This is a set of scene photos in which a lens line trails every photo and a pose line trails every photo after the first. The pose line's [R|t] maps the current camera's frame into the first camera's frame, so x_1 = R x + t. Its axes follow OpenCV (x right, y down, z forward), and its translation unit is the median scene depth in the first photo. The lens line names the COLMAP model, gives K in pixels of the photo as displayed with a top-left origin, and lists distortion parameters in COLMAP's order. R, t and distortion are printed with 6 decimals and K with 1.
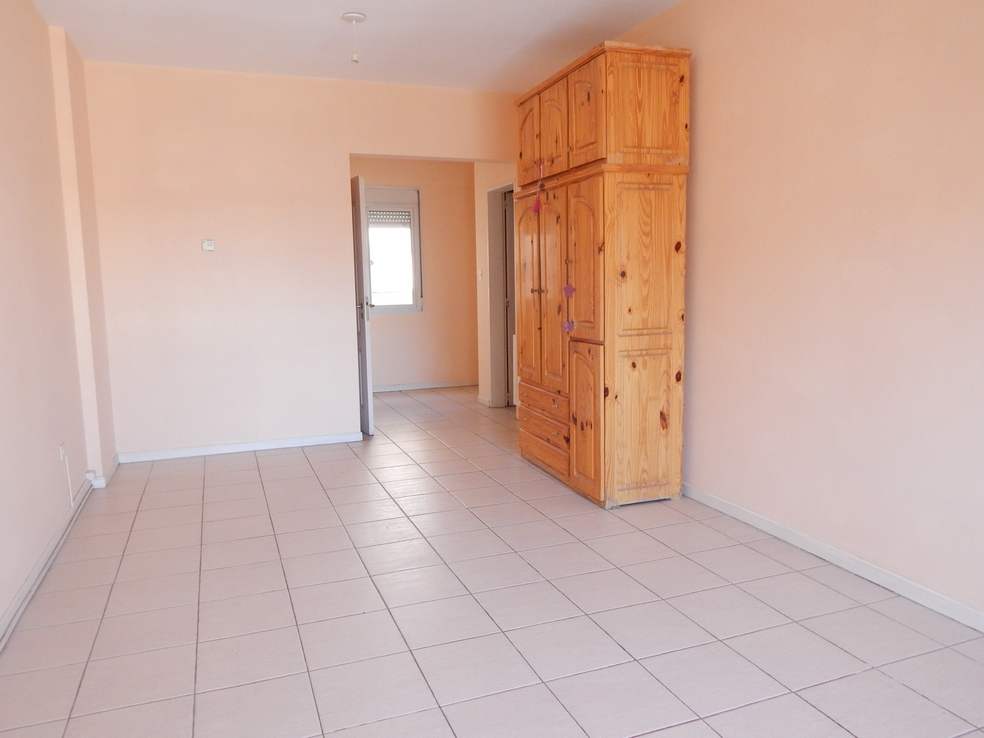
lens RADIAL K [[708.8, 0, 493.6], [0, 708.8, 366.4], [0, 0, 1]] dist [-0.016377, -0.003254]
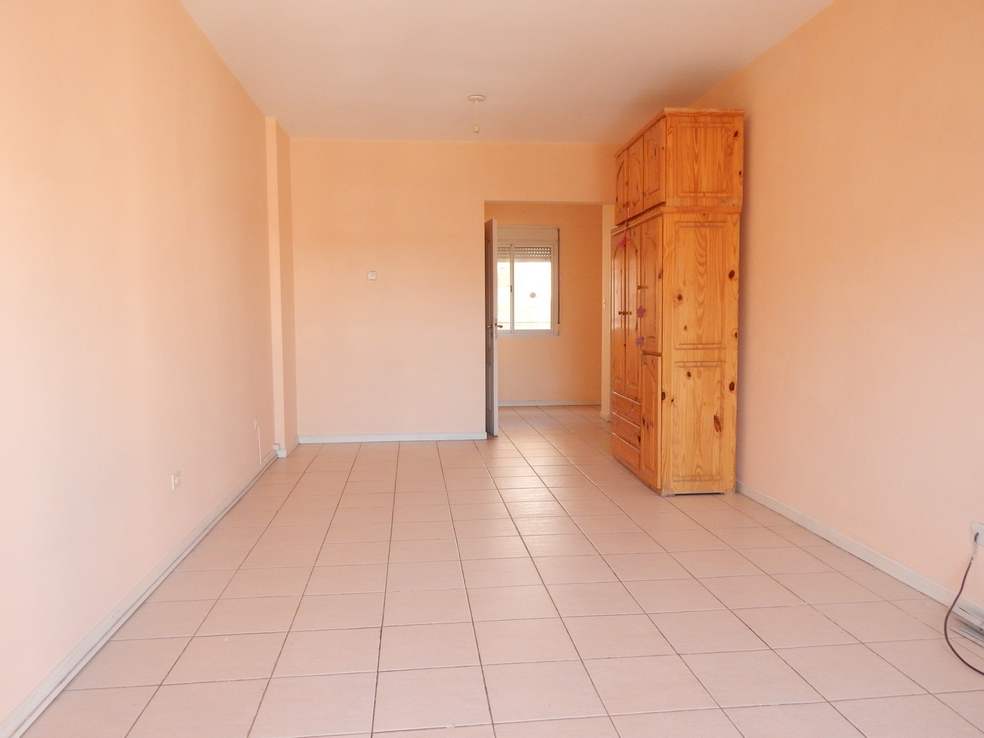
lens RADIAL K [[708.8, 0, 493.6], [0, 708.8, 366.4], [0, 0, 1]] dist [-0.016377, -0.003254]
pose [[0.966519, 0.031747, -0.254624, 0.181545], [-0.044377, 0.998045, -0.044011, 0.050831], [0.252728, 0.053837, 0.966038, -0.219895]]
